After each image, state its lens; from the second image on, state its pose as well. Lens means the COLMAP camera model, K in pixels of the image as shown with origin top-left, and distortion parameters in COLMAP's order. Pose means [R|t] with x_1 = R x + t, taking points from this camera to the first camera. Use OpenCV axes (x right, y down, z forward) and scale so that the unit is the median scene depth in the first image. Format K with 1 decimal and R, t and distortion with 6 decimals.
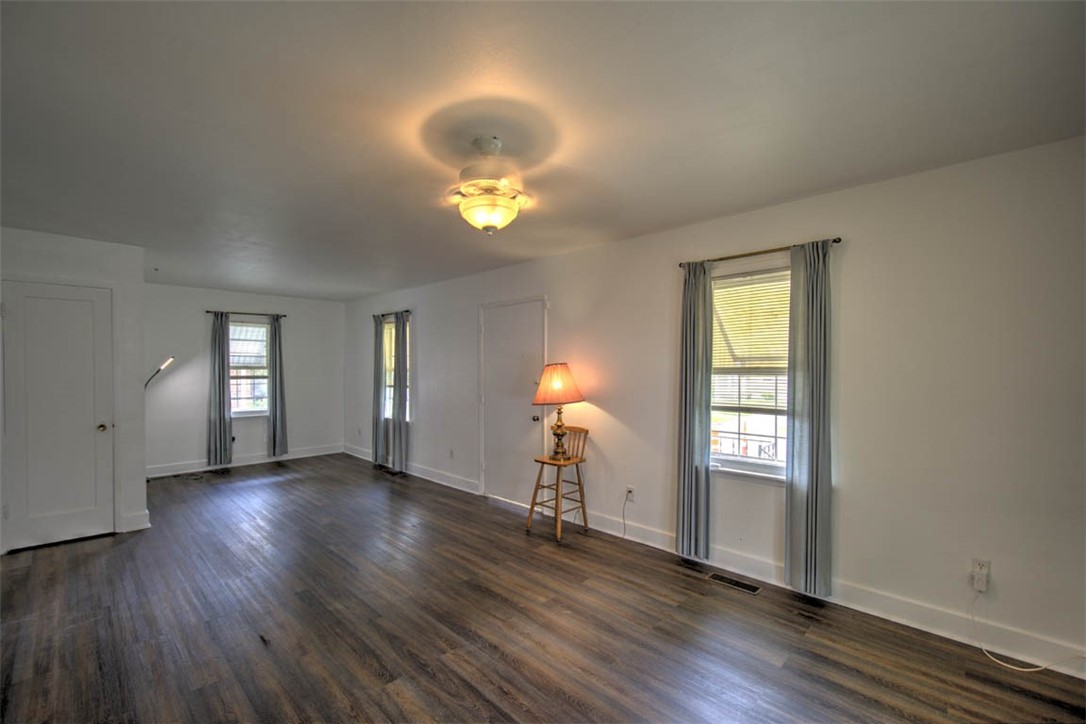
lens RADIAL K [[466.8, 0, 538.4], [0, 466.8, 373.0], [0, 0, 1]] dist [0.002233, -0.000309]
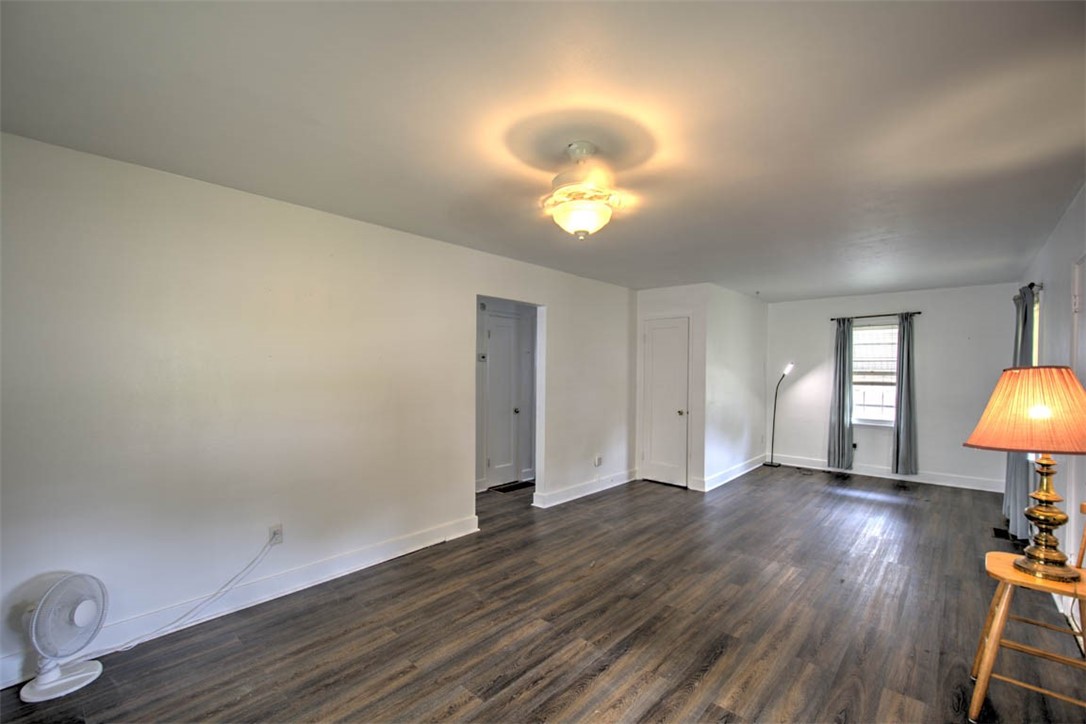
lens RADIAL K [[466.8, 0, 538.4], [0, 466.8, 373.0], [0, 0, 1]] dist [0.002233, -0.000309]
pose [[0.032001, 0.004983, -0.999475, 0.315744], [-0.018039, 0.999828, 0.004407, -0.004289], [0.999325, 0.017888, 0.032085, 0.311281]]
